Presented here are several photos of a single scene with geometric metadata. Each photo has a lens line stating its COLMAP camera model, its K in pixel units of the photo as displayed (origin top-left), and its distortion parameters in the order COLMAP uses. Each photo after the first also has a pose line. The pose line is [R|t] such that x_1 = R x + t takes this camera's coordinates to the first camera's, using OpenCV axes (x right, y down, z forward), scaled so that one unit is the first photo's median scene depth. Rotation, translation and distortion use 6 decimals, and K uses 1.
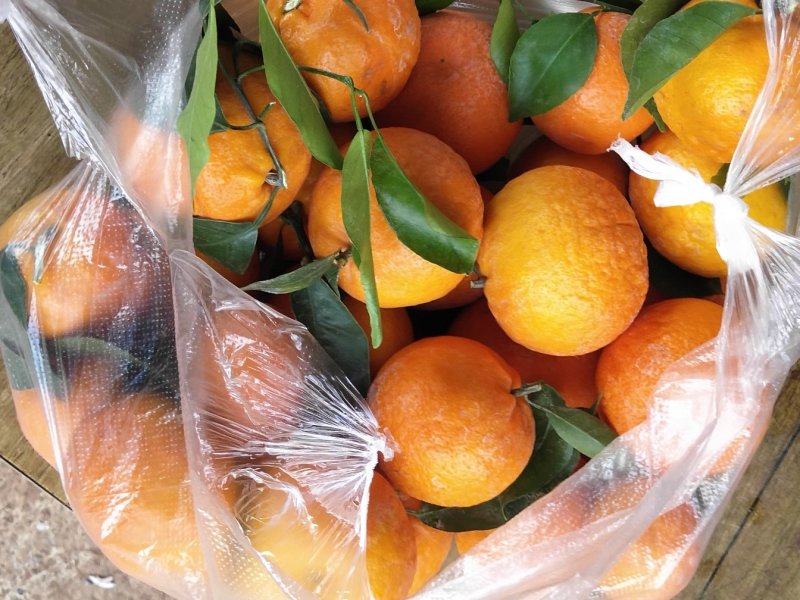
lens RADIAL K [[1122.0, 0, 400.0], [0, 1122.0, 300.0], [0, 0, 1]] dist [0.037882, 0.930649]
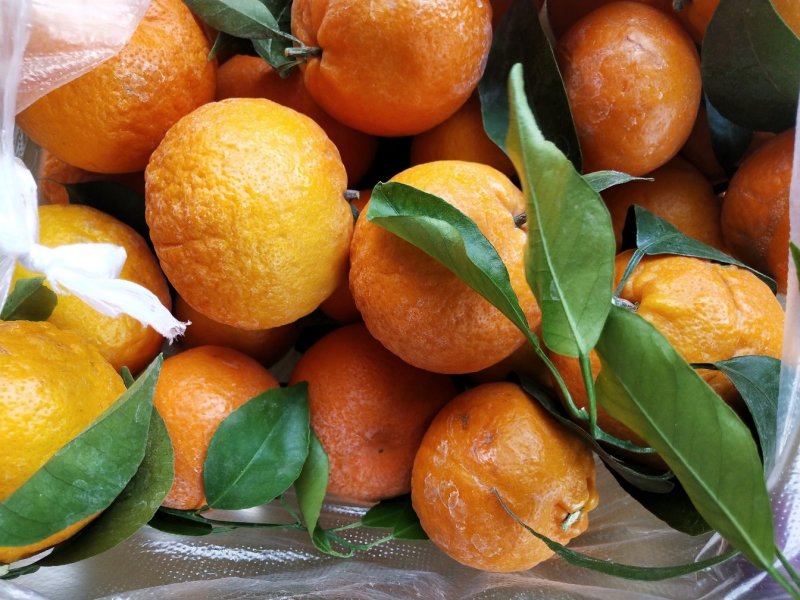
lens RADIAL K [[620.1, 0, 400.0], [0, 620.1, 300.0], [0, 0, 1]] dist [-0.029601, 0.075343]
pose [[-0.991220, -0.027083, -0.129422, 0.097623], [0.025986, -0.999611, 0.010153, -0.105794], [-0.129647, 0.006700, 0.991538, 0.555928]]
